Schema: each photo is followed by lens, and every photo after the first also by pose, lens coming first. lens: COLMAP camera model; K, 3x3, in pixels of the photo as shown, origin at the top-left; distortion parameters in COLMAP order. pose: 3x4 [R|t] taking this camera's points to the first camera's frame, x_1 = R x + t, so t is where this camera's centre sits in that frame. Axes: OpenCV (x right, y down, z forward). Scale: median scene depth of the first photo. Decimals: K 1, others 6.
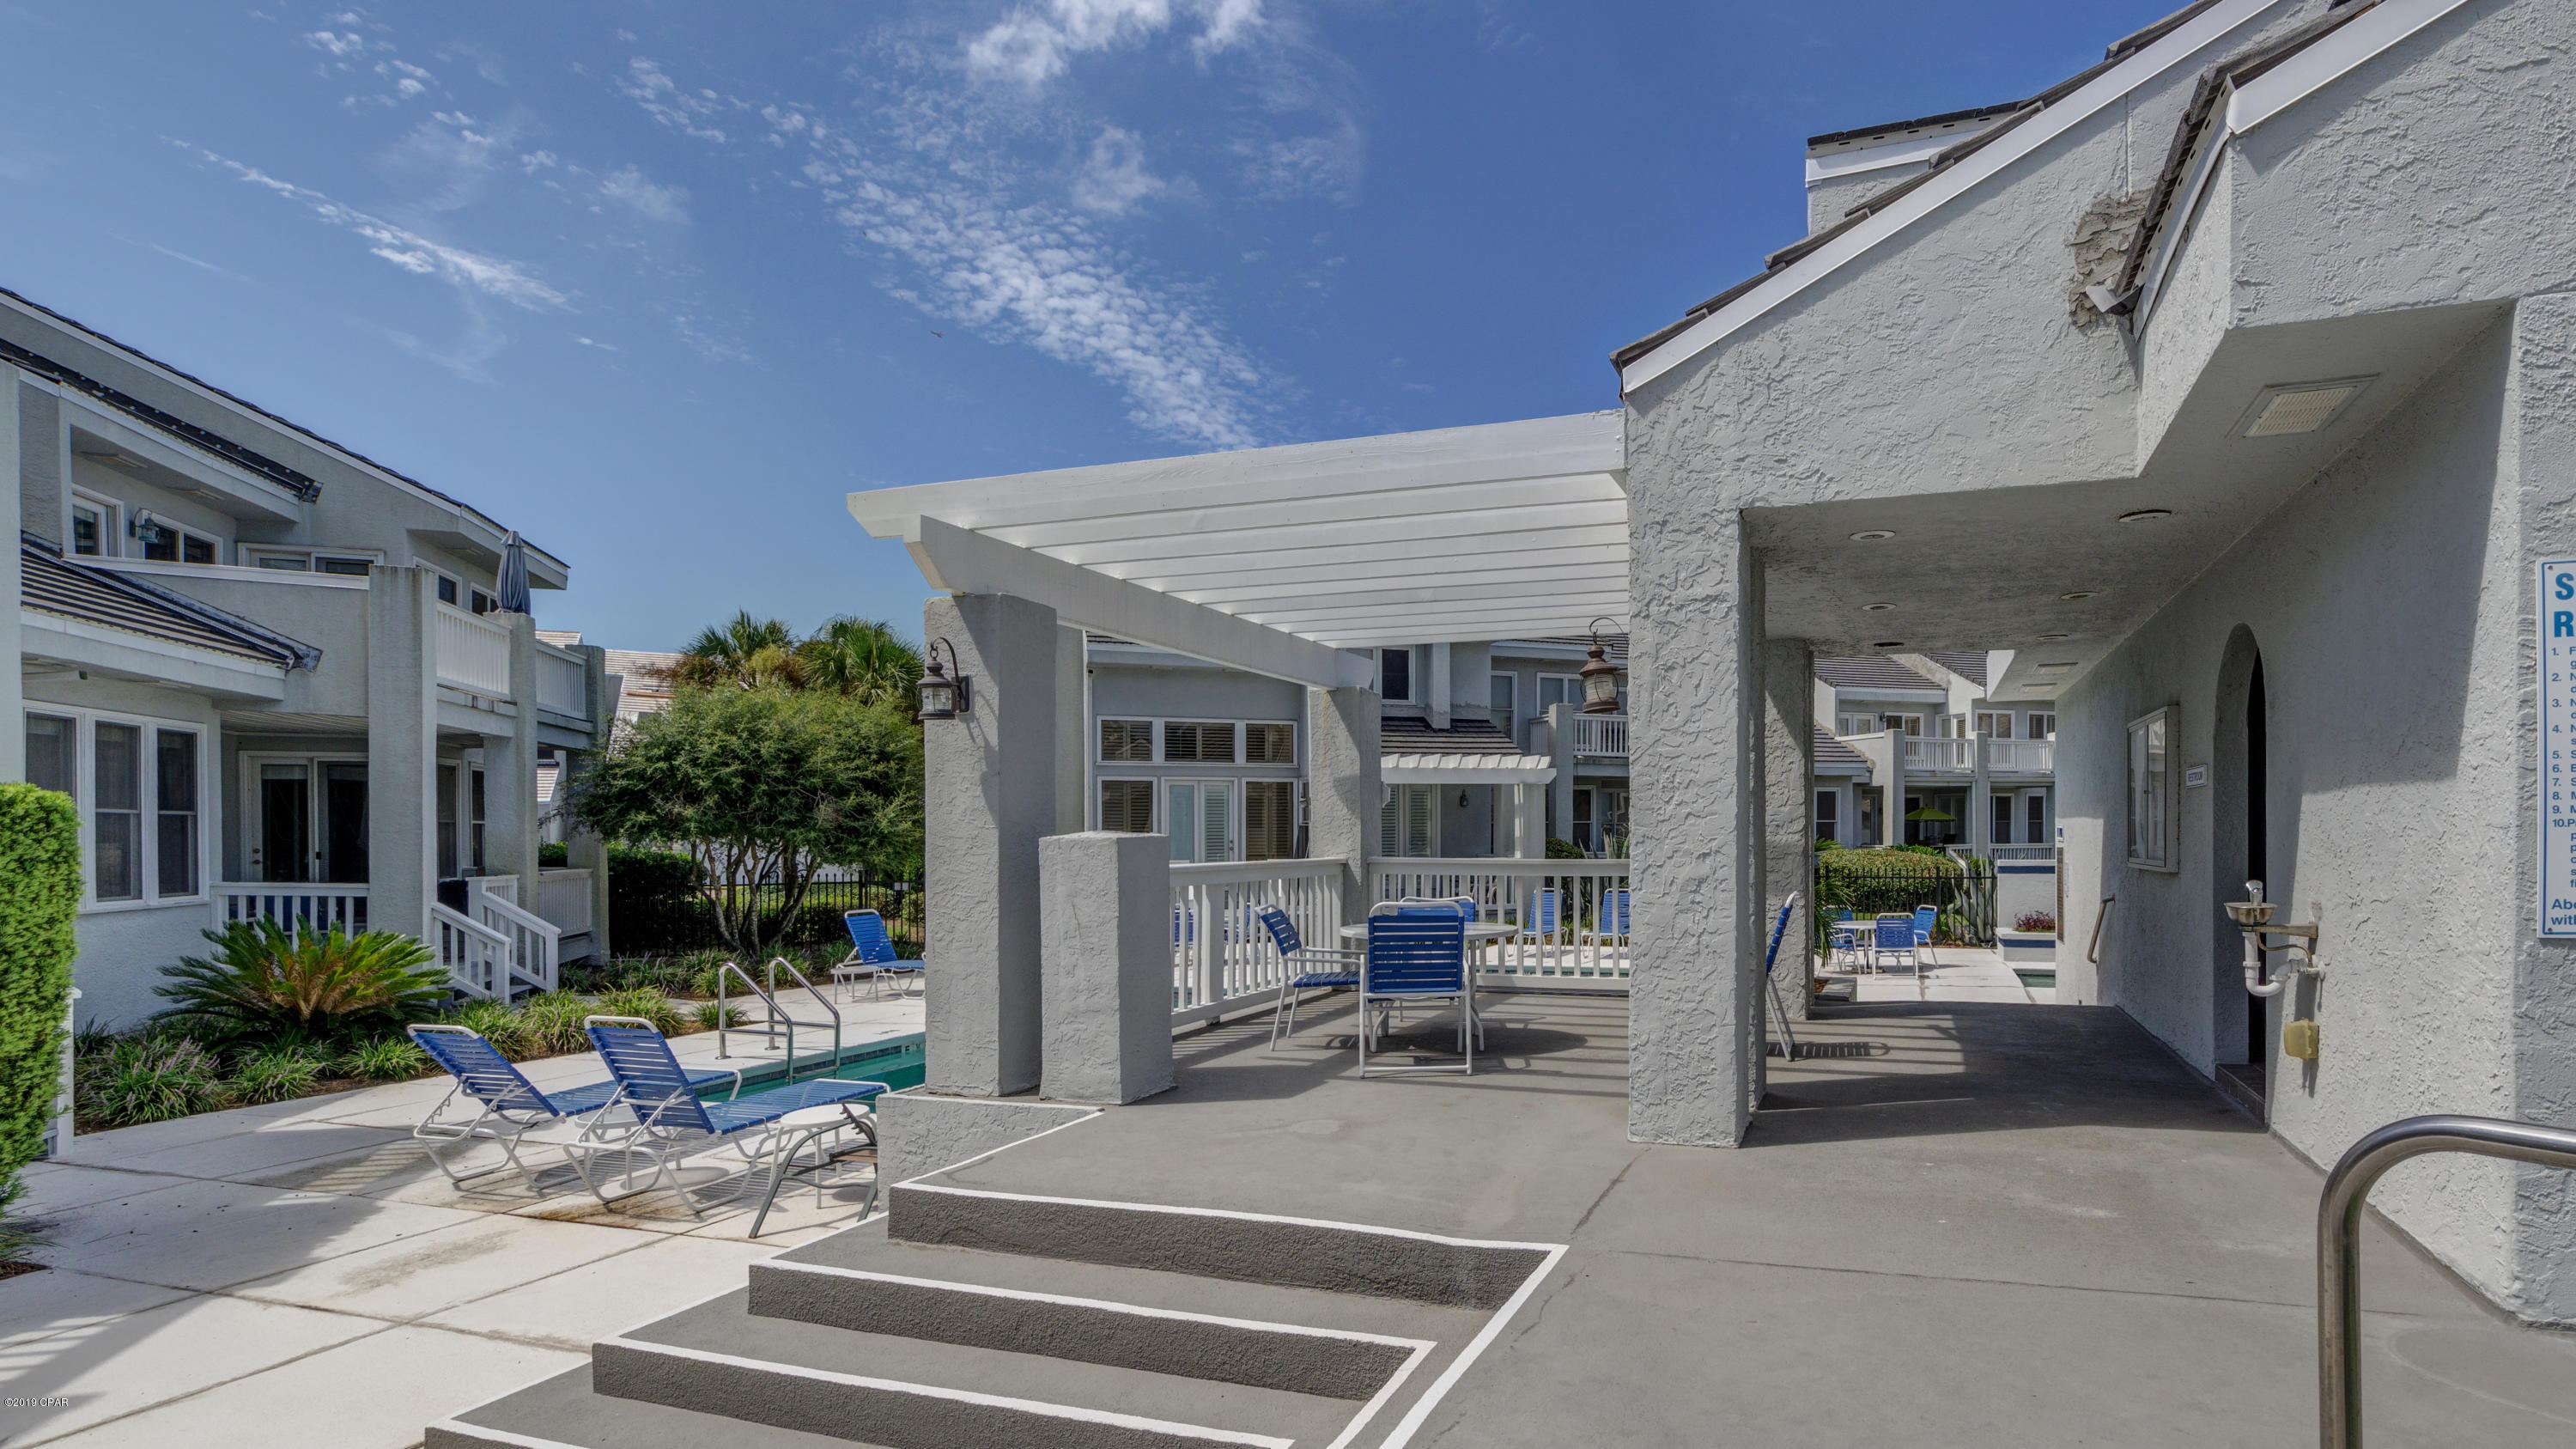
lens RADIAL K [[1560.7, 0, 1279.8], [0, 1560.7, 859.7], [0, 0, 1]] dist [-0.008248, 0.001337]
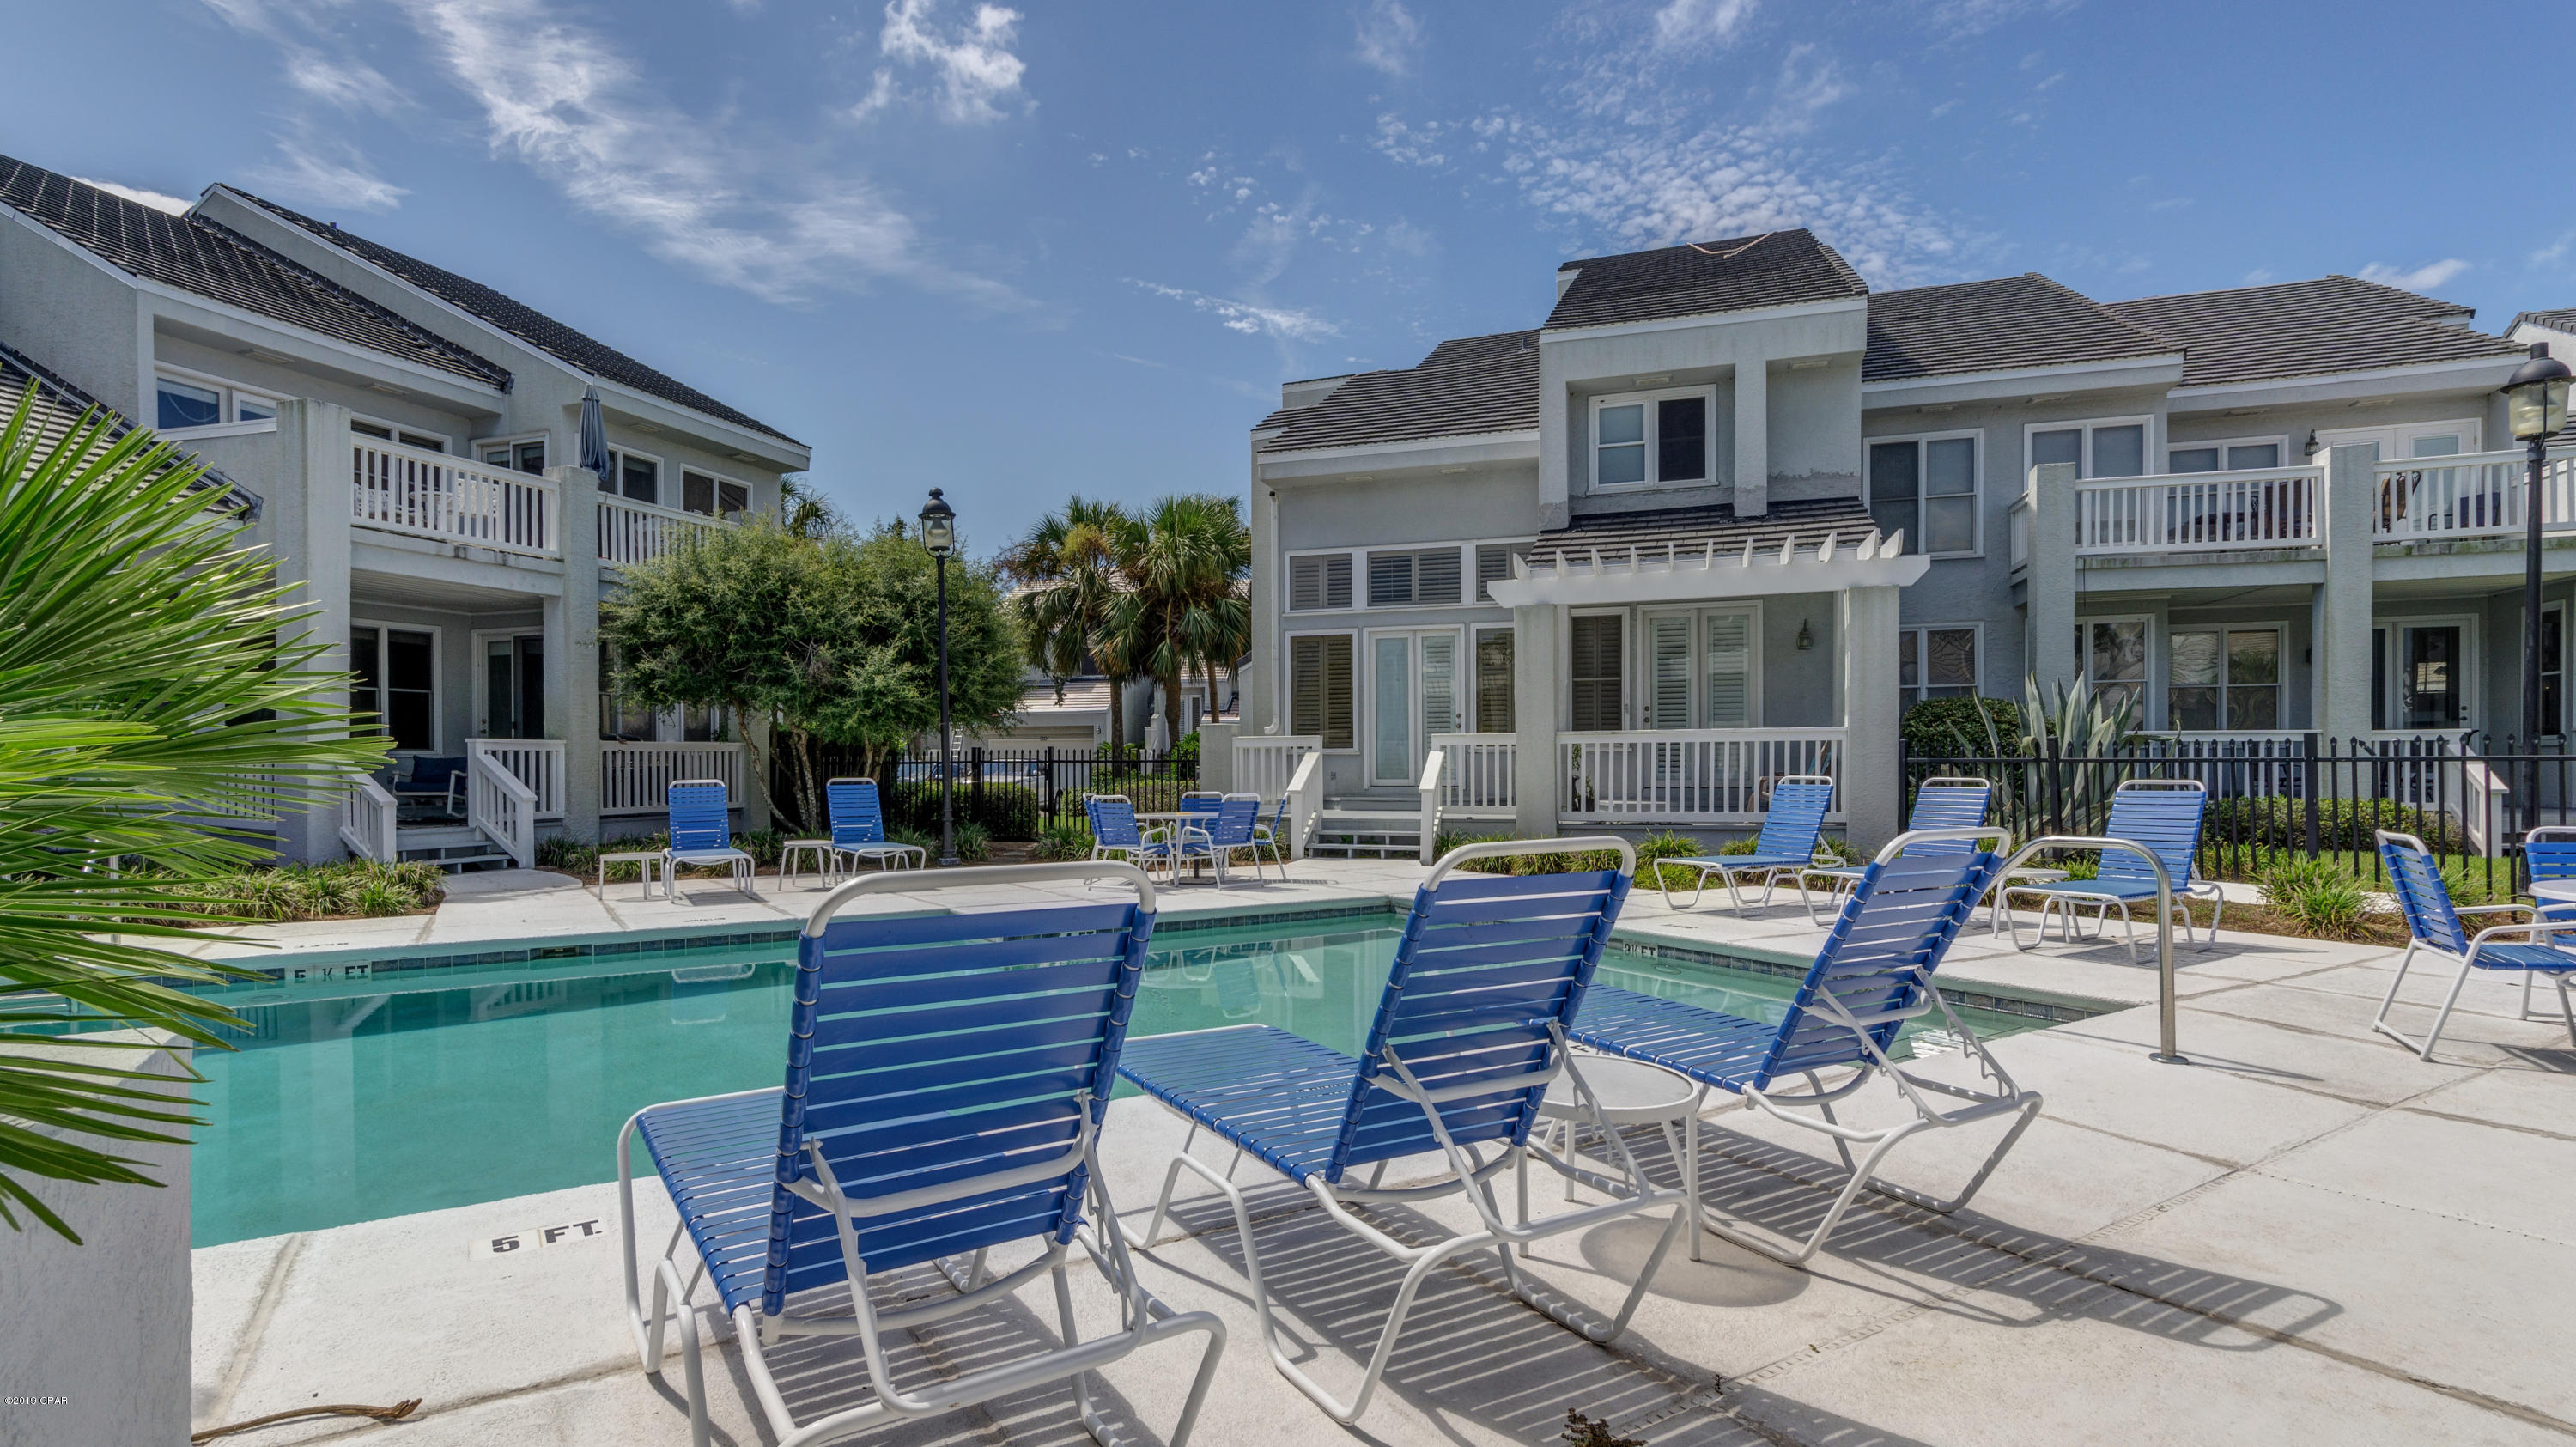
lens RADIAL K [[1253.7, 0, 1189.0], [0, 1253.7, 775.3], [0, 0, 1]] dist [-0.008514, 0.002536]
pose [[0.792974, 0.014364, -0.609086, 0.183098], [-0.022644, 0.999726, -0.005904, 0.017977], [0.608834, 0.018474, 0.793082, 0.403888]]
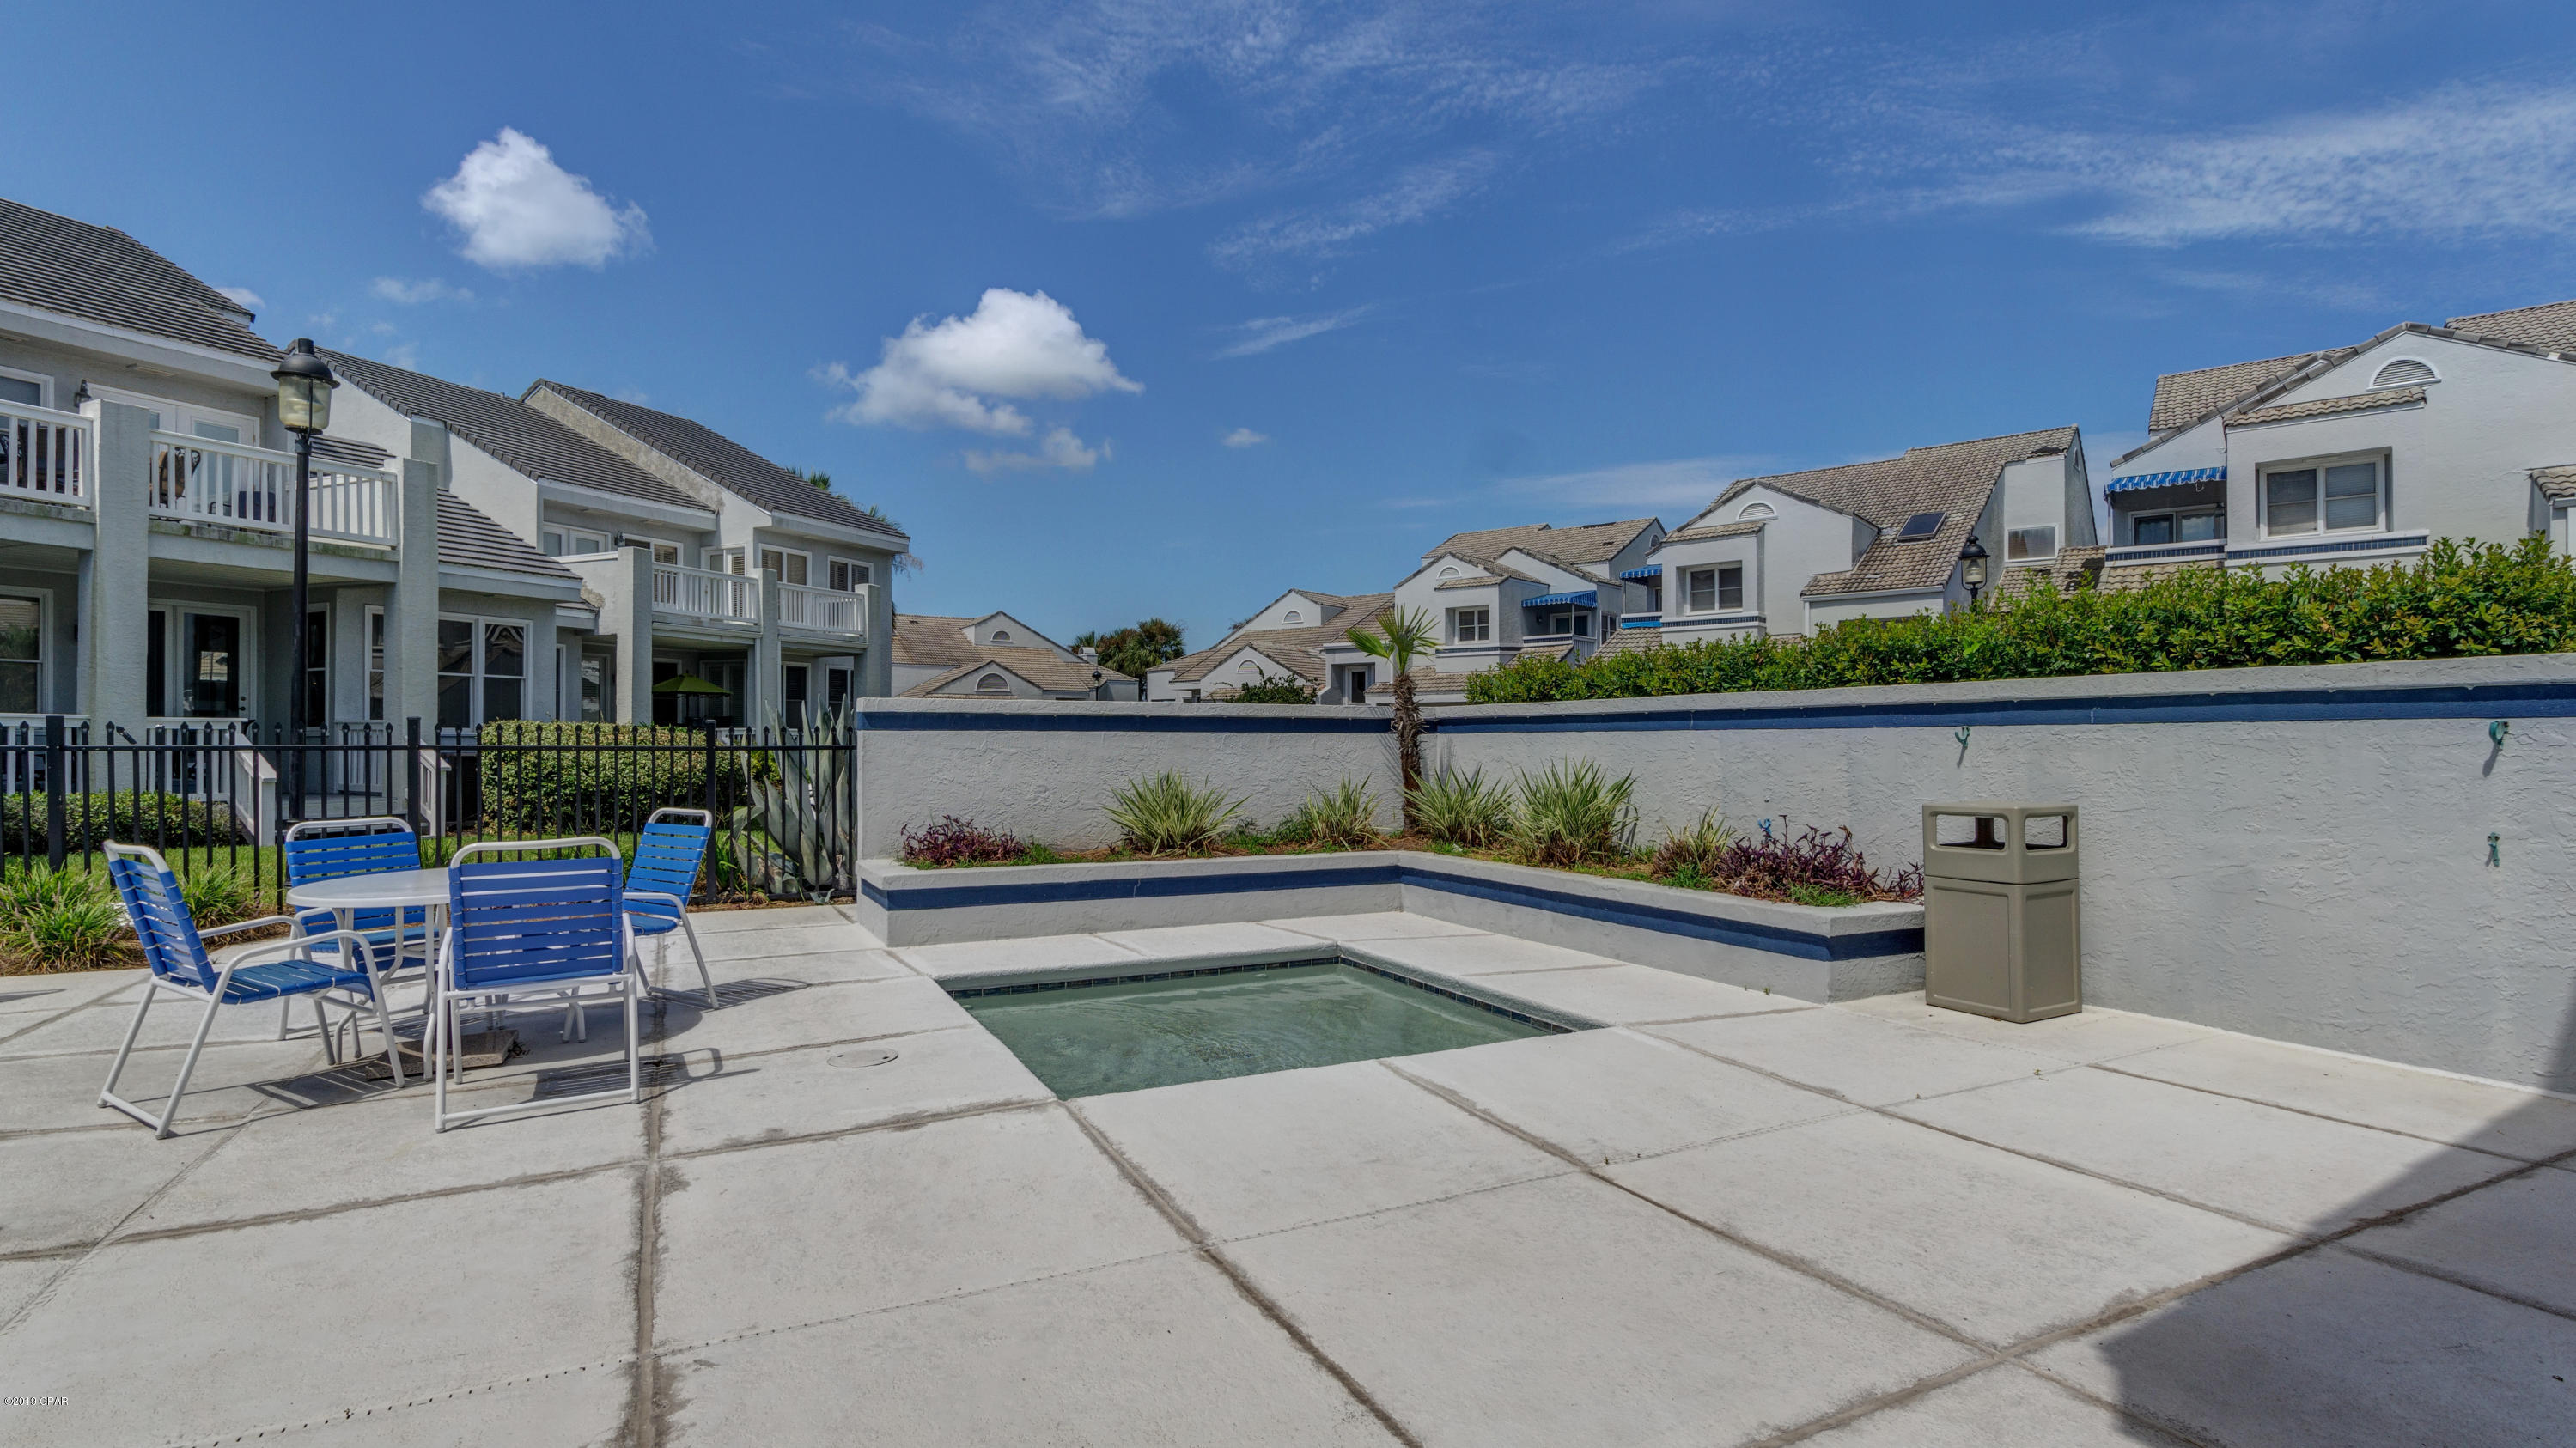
lens RADIAL K [[1188.9, 0, 1283.7], [0, 1188.9, 732.2], [0, 0, 1]] dist [-0.002365, 0.002673]
pose [[0.655217, 0.021397, 0.755137, 0.195306], [0.013559, 0.999105, -0.040074, 0.015913], [-0.755319, 0.036496, 0.654341, 0.466639]]
